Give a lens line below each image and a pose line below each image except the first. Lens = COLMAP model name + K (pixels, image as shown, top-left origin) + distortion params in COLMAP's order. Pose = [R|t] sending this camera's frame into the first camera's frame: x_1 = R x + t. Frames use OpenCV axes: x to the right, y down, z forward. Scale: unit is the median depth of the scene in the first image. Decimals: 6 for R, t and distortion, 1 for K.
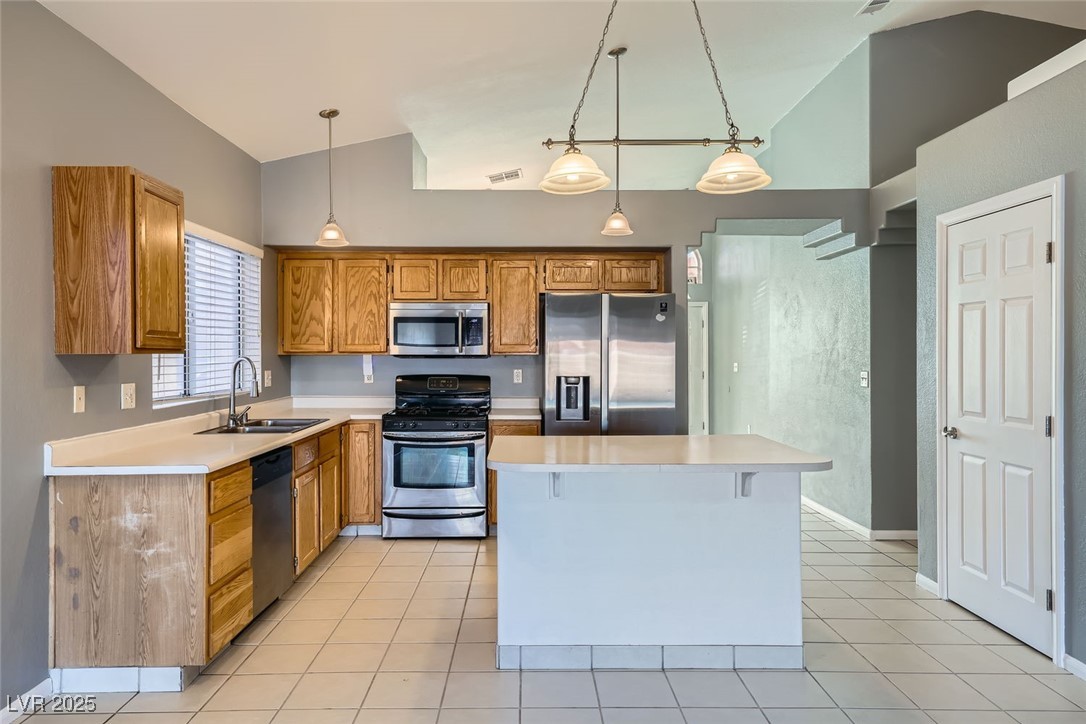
lens RADIAL K [[726.2, 0, 529.6], [0, 726.2, 358.7], [0, 0, 1]] dist [0.044458, 0.000905]
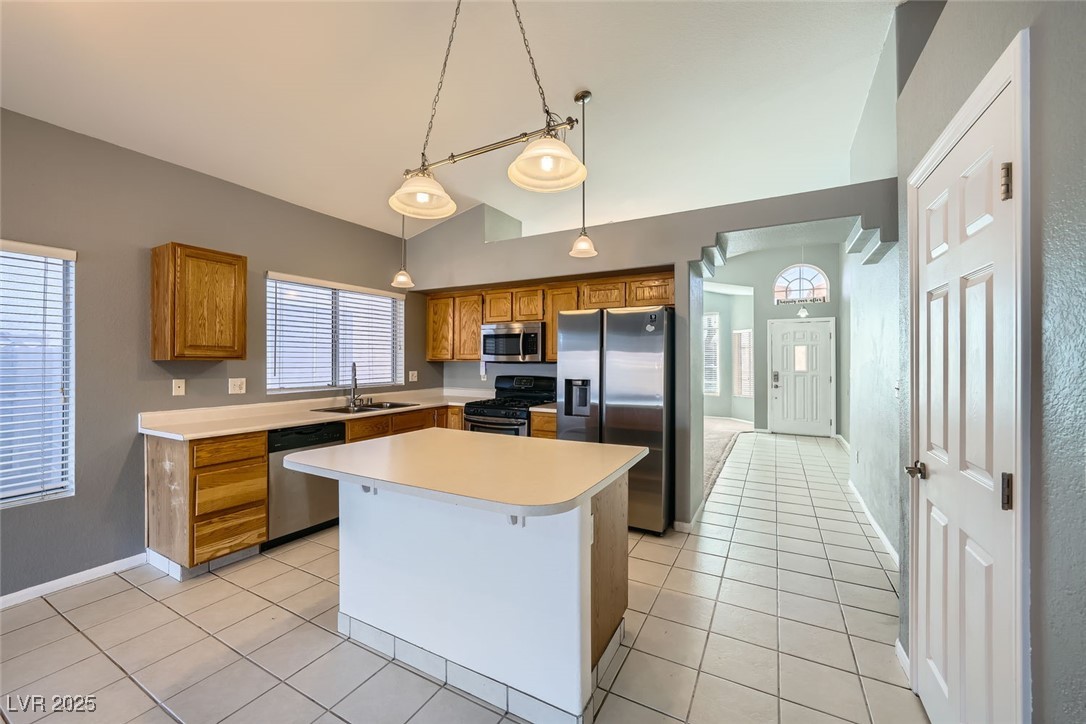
lens RADIAL K [[429.0, 0, 541.0], [0, 429.0, 361.0], [0, 0, 1]] dist [-0.009654, 0.002523]
pose [[0.869812, 0.002146, -0.493379, 0.337628], [-0.005350, 0.999973, -0.005082, -0.002222], [0.493355, 0.007060, 0.869799, 0.335211]]
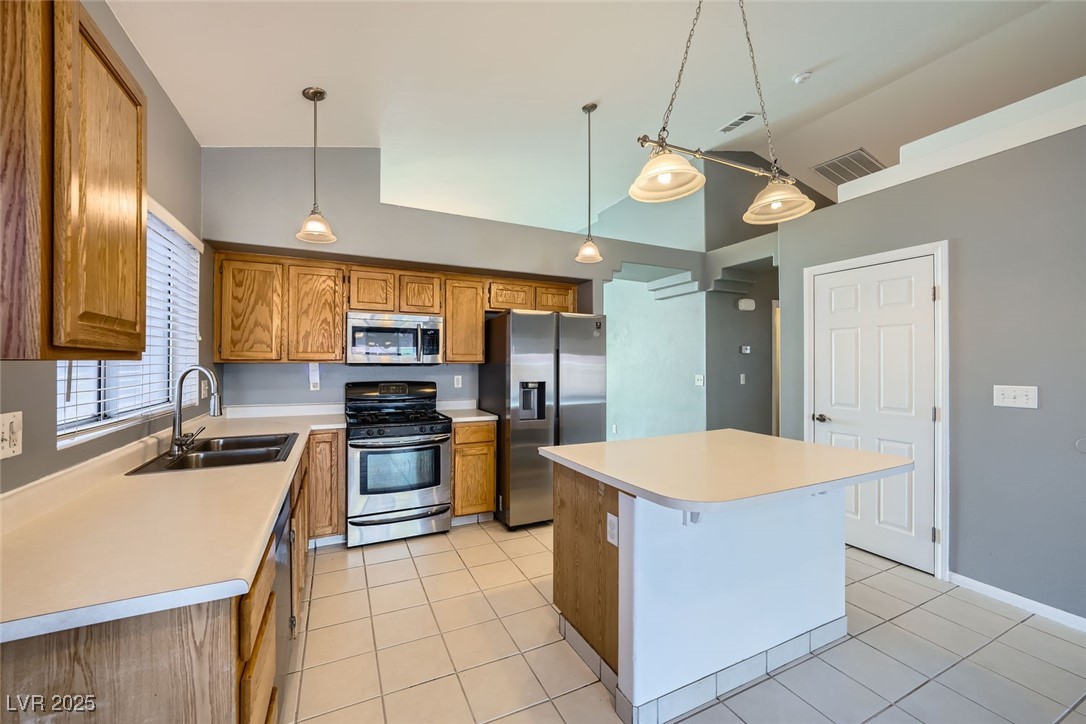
lens RADIAL K [[429.0, 0, 541.0], [0, 429.0, 361.0], [0, 0, 1]] dist [-0.009654, 0.002523]
pose [[0.904805, 0.004755, 0.425800, -0.209060], [-0.000006, 0.999938, -0.011152, -0.001503], [-0.425826, 0.010087, 0.904749, 0.353224]]
